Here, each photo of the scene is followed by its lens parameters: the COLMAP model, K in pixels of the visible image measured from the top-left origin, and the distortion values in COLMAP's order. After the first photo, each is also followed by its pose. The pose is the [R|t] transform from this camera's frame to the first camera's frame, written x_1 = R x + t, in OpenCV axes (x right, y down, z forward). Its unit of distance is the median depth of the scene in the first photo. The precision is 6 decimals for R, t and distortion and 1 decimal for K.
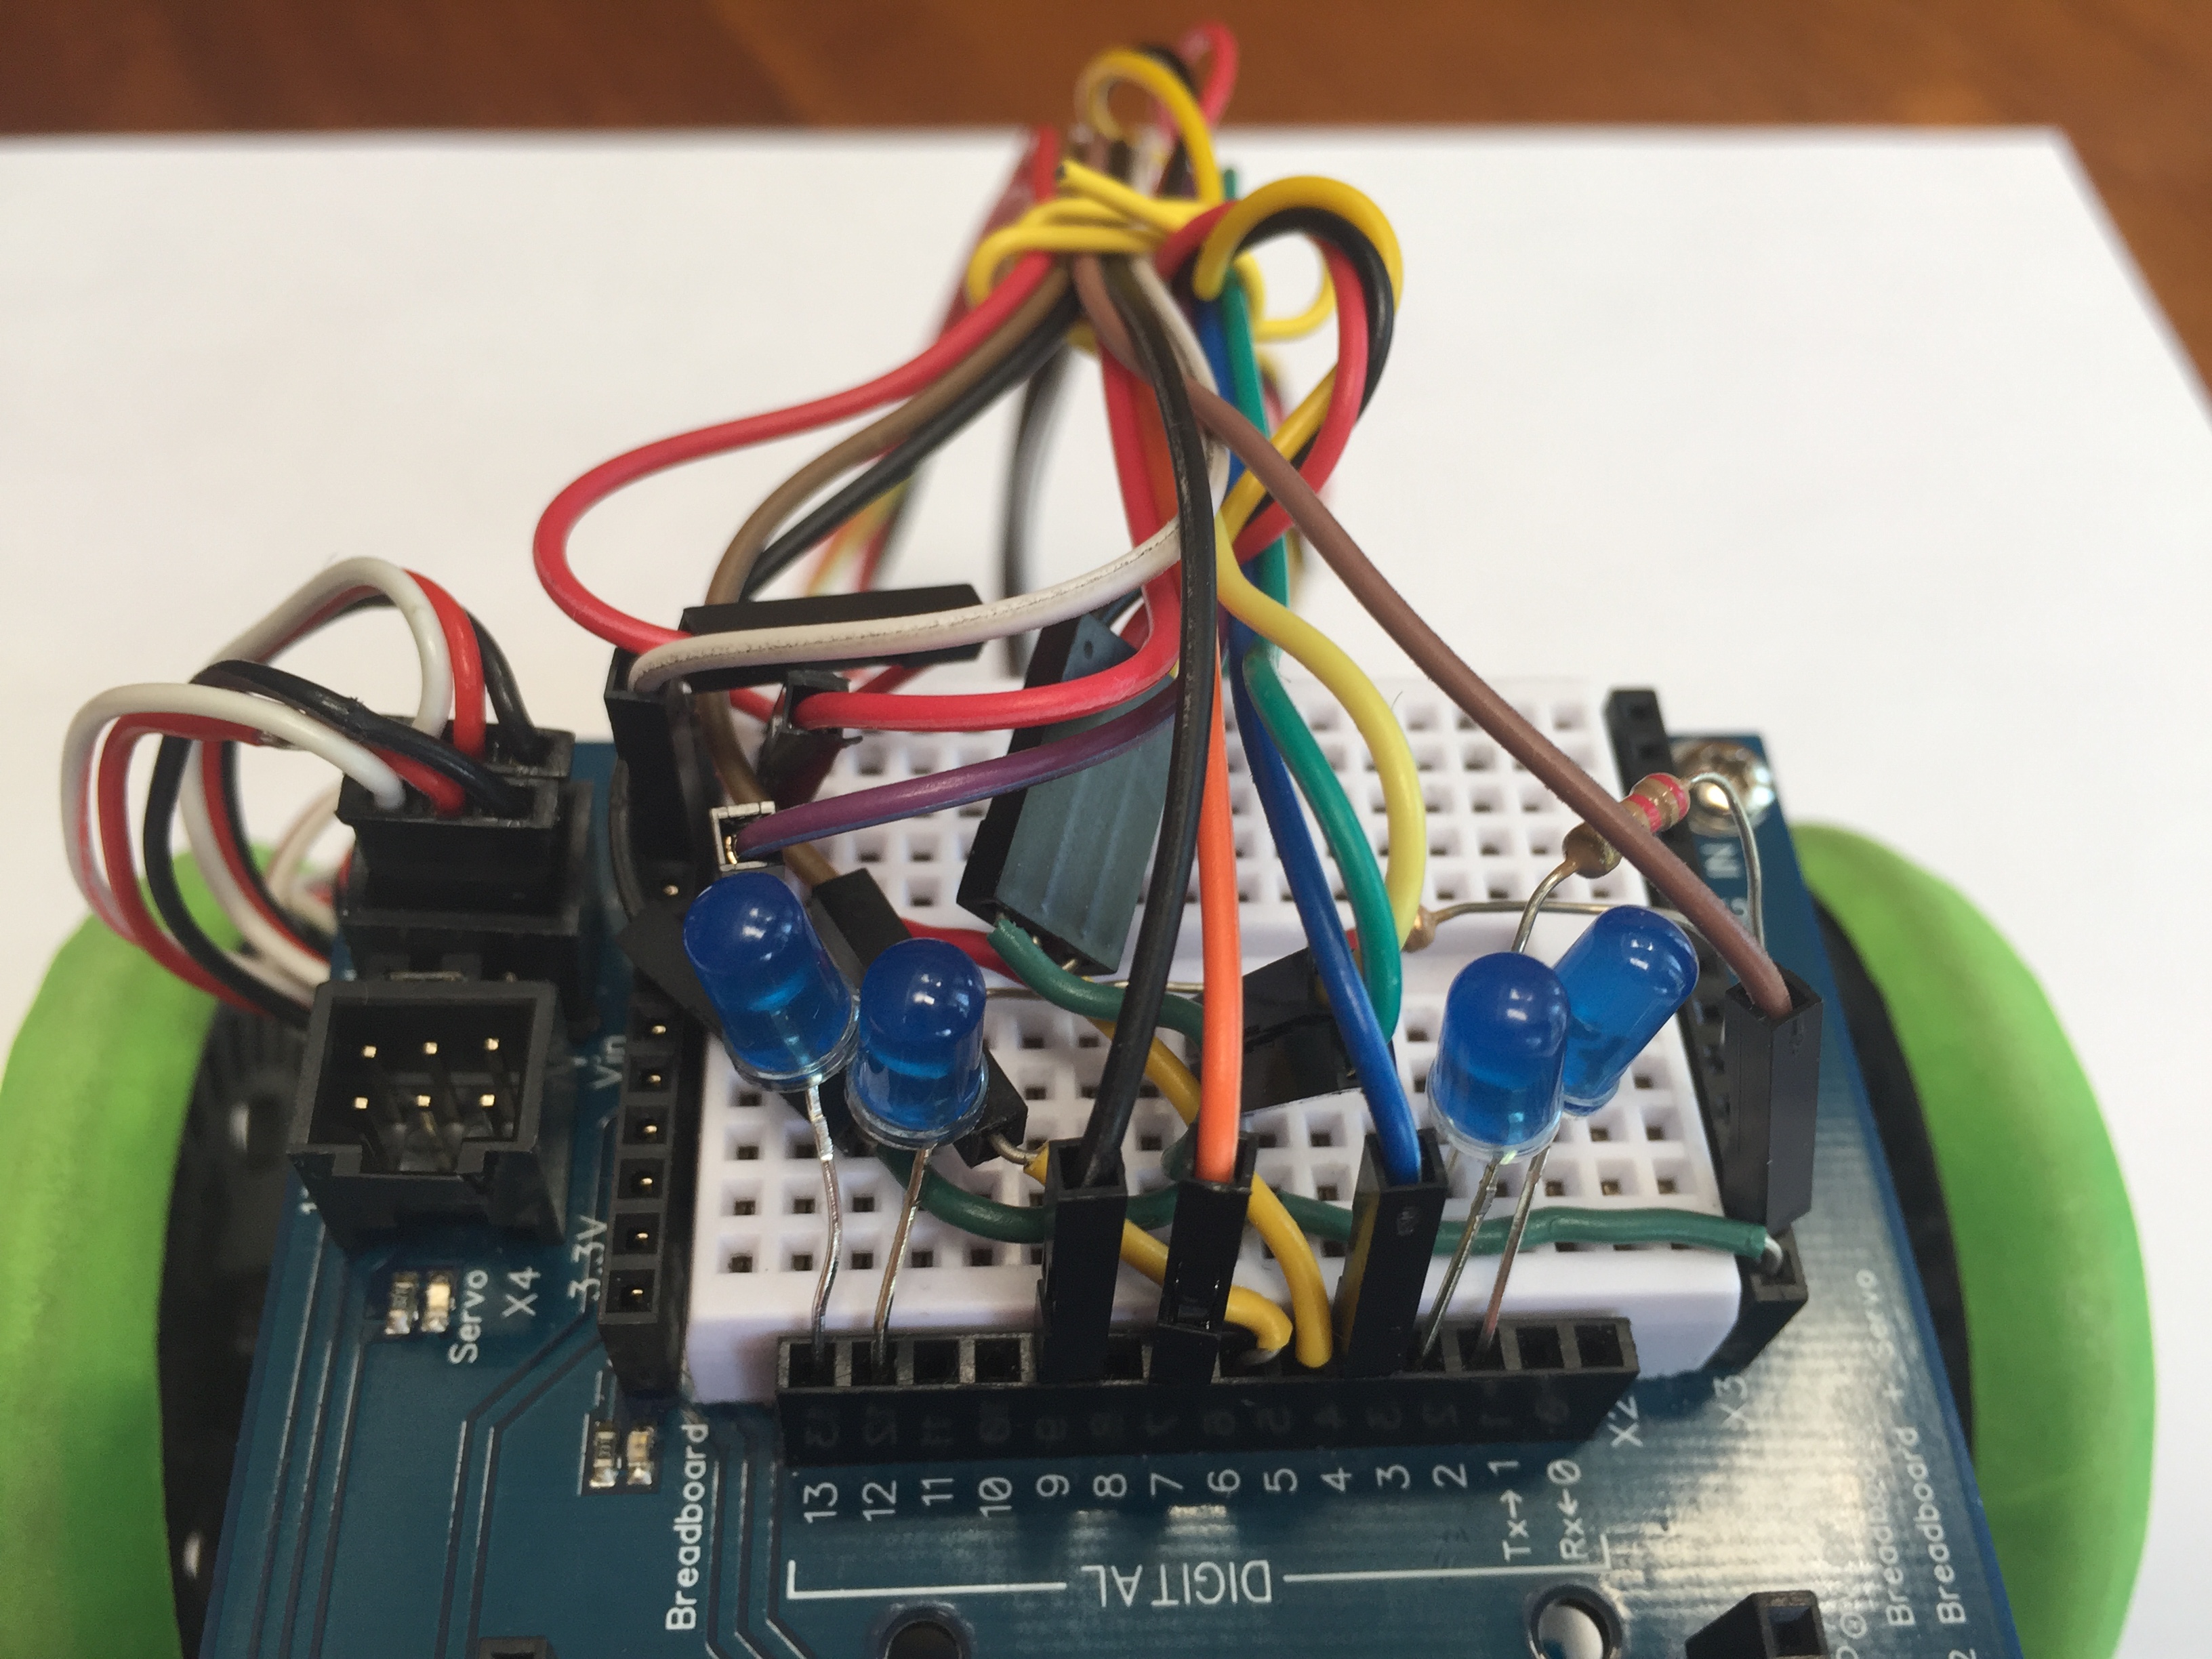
lens RADIAL K [[2014.5, 0, 1104.0], [0, 2014.5, 831.0], [0, 0, 1]] dist [0.000944, -0.001601]
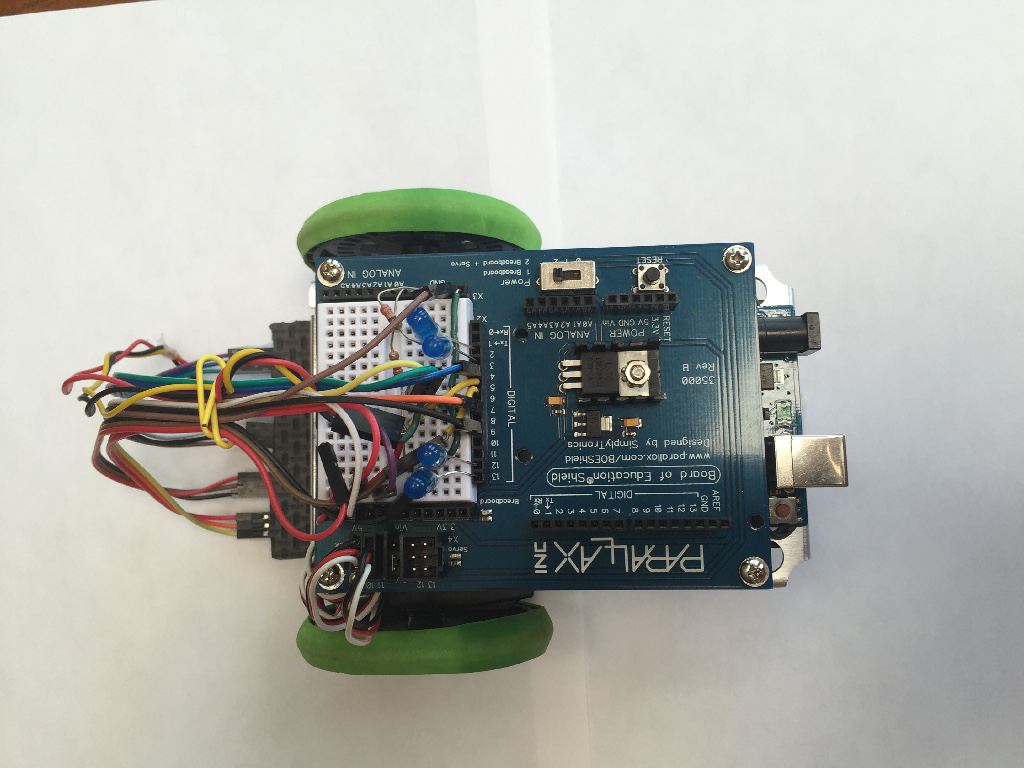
lens RADIAL K [[932.6, 0, 510.4], [0, 932.6, 383.3], [0, 0, 1]] dist [0.000944, -0.001601]
pose [[0.025818, -0.998722, 0.043455, -0.003452], [0.848179, 0.044891, 0.527805, -0.934466], [-0.529081, 0.023231, 0.848253, -1.090696]]
